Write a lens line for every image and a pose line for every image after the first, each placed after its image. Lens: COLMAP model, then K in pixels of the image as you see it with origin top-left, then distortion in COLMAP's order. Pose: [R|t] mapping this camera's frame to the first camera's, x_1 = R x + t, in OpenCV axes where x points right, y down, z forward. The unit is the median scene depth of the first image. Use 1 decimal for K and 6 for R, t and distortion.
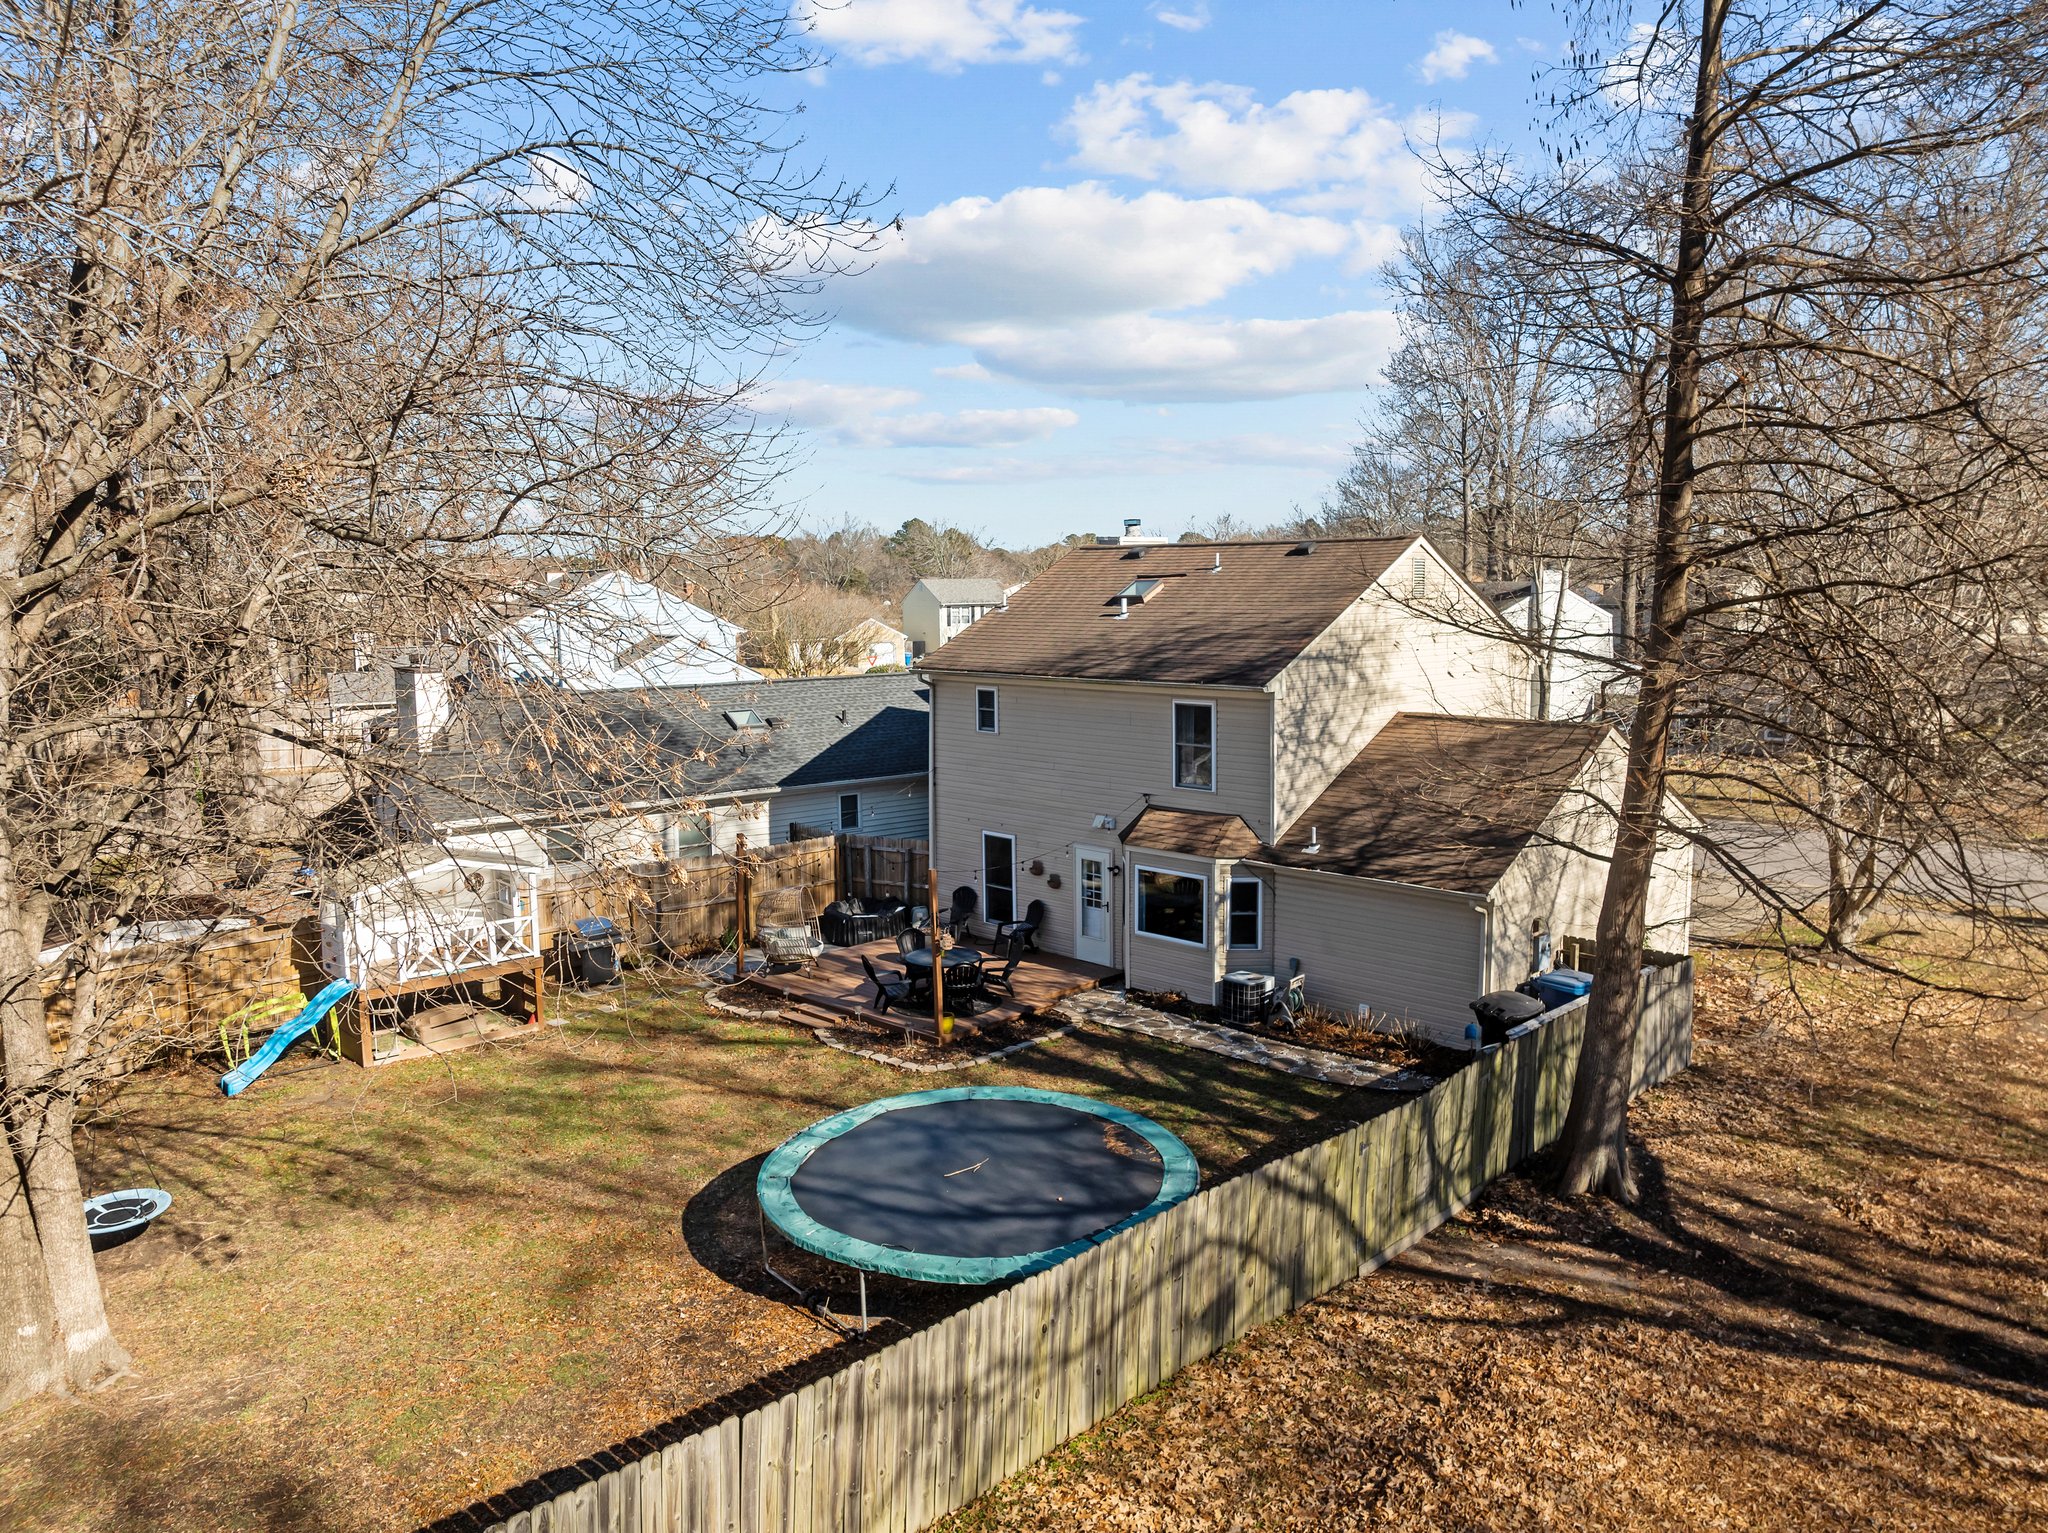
lens RADIAL K [[1459.7, 0, 1024.0], [0, 1459.7, 766.5], [0, 0, 1]] dist [-0.009389, -0.001196]
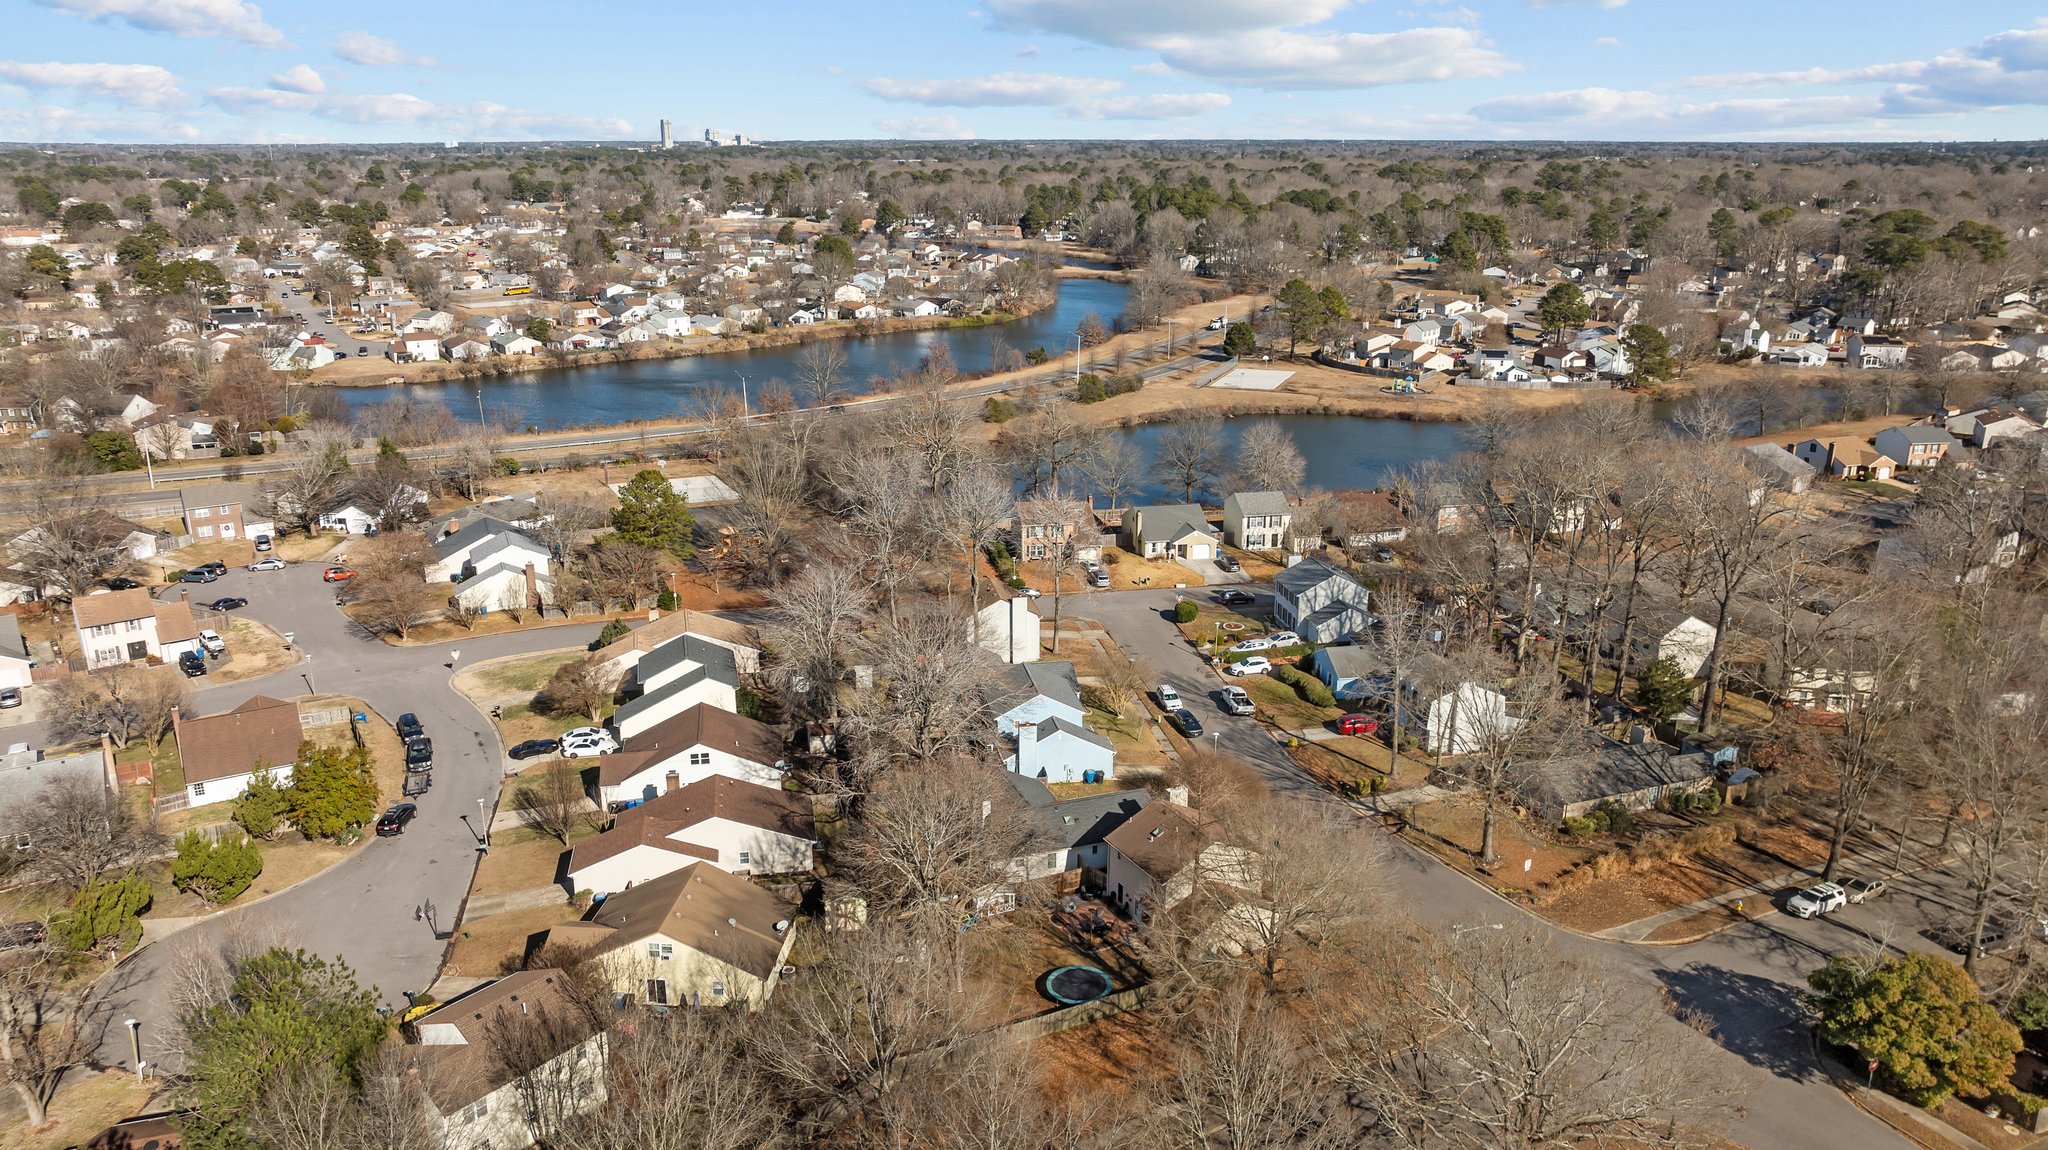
lens RADIAL K [[1447.1, 0, 1024.0], [0, 1447.1, 575.0], [0, 0, 1]] dist [-0.000625, -0.030253]
pose [[0.955464, 0.097904, -0.278394, 0.915285], [-0.048887, 0.982841, 0.177857, -1.799463], [0.291030, -0.156326, 0.943856, -3.302393]]
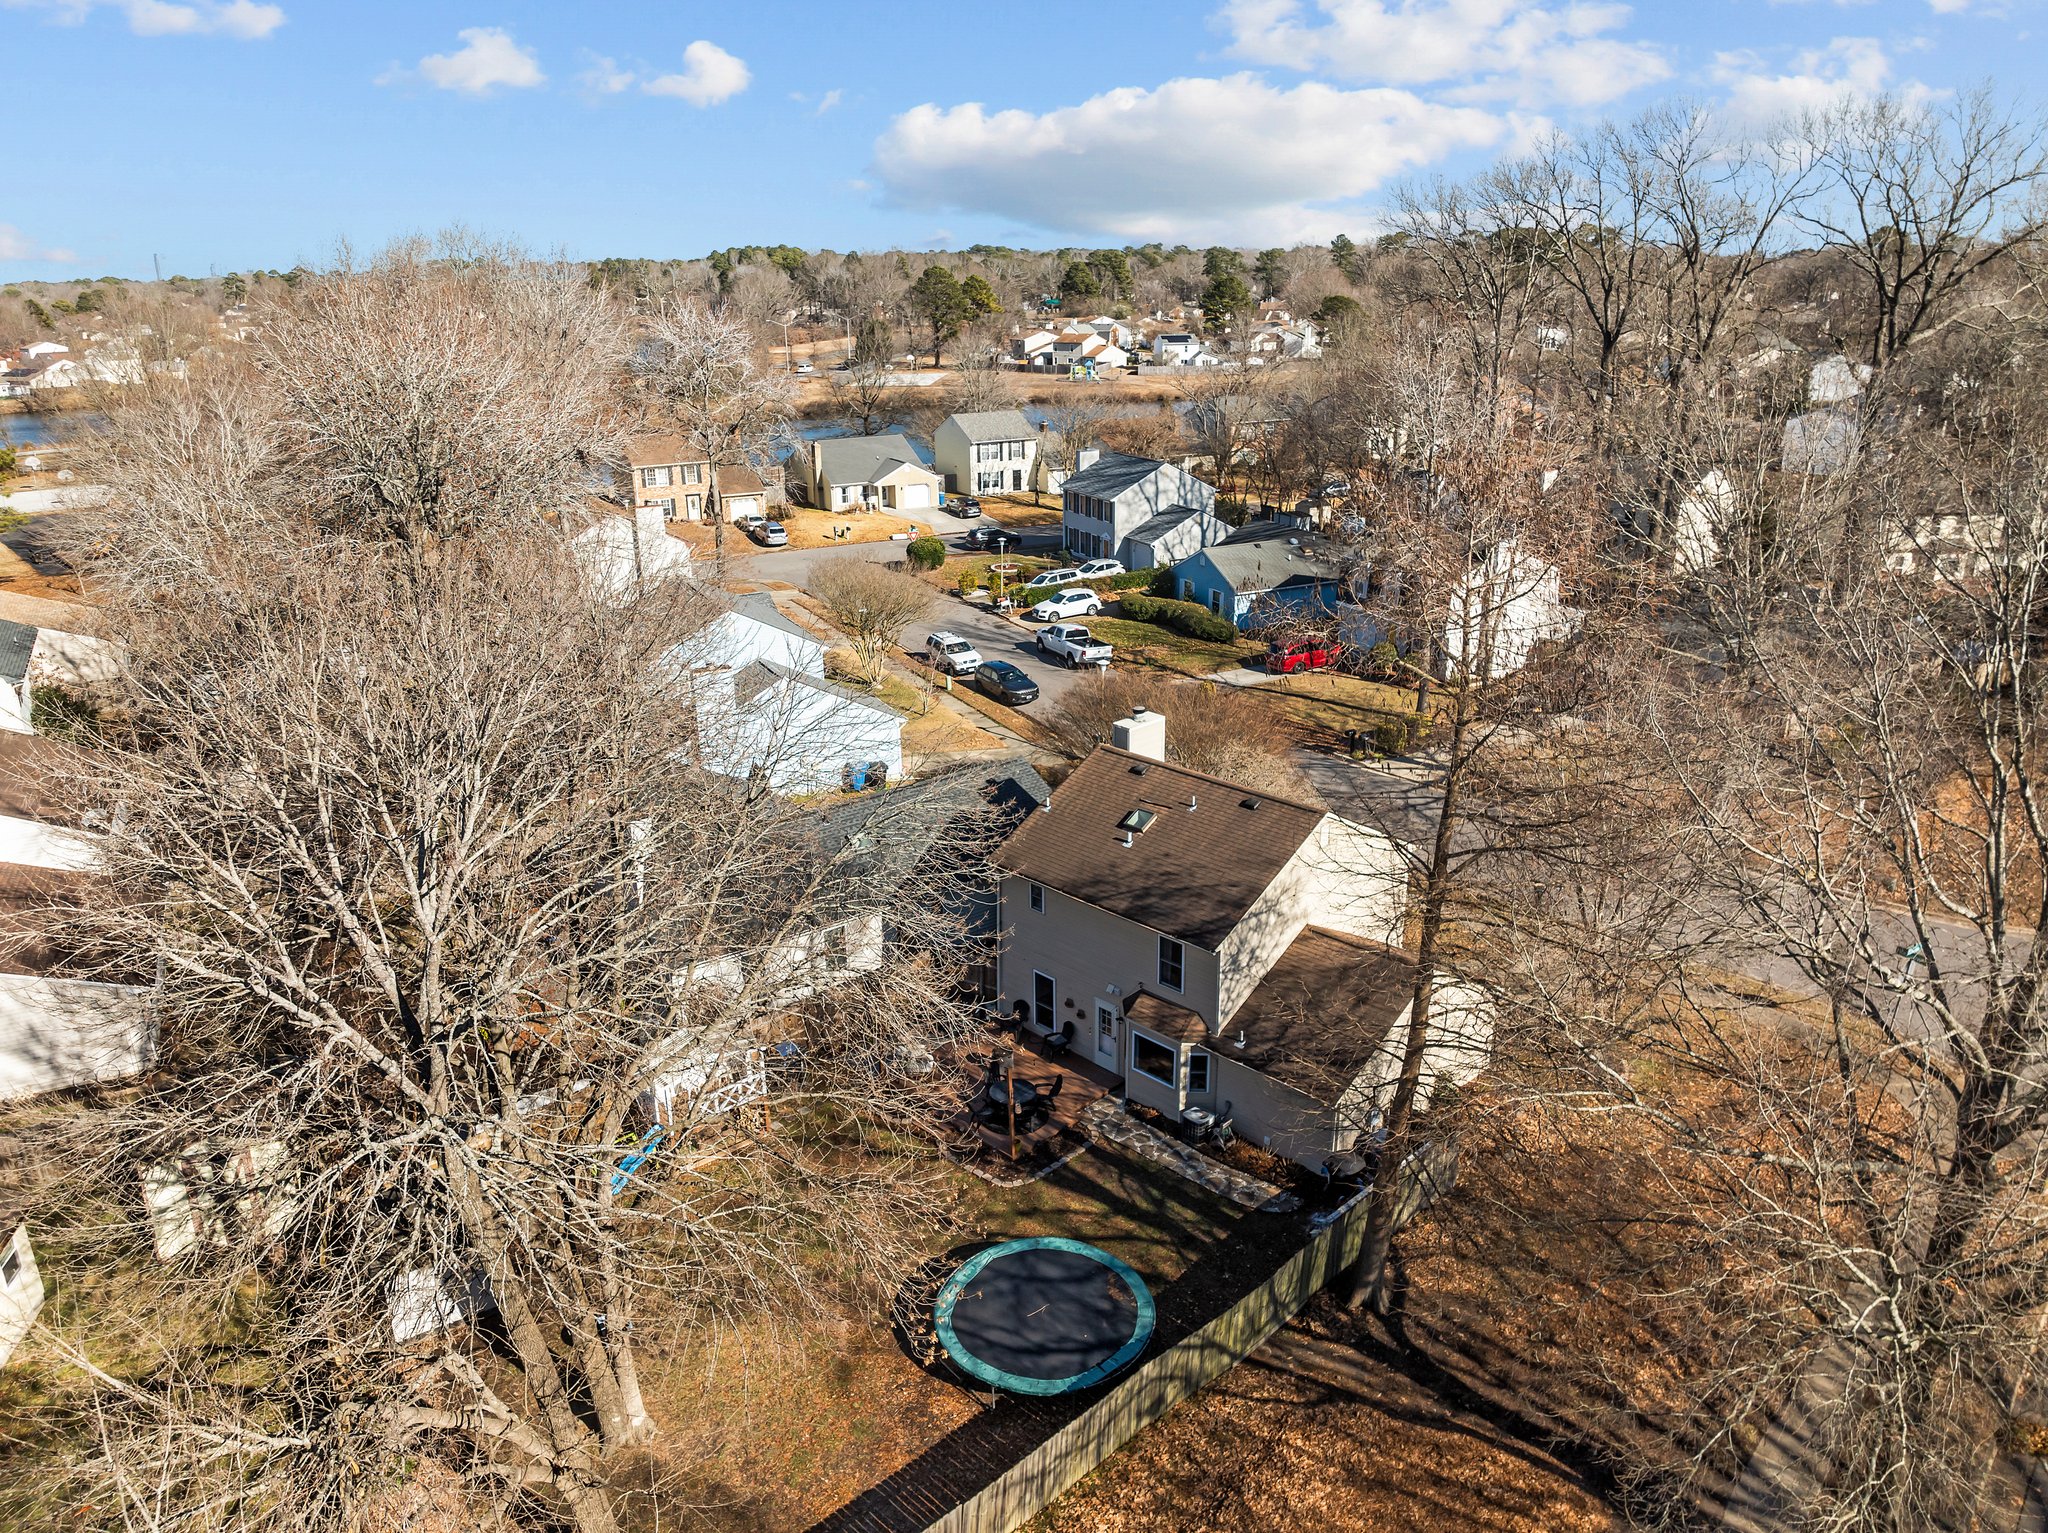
lens RADIAL K [[1448.2, 0, 1031.8], [0, 1448.2, 763.5], [0, 0, 1]] dist [-0.033055, 0.000502]
pose [[0.999969, 0.002387, -0.007516, -0.022913], [-0.000767, 0.978010, 0.208554, -0.573974], [0.007849, -0.208542, 0.977982, -0.506584]]
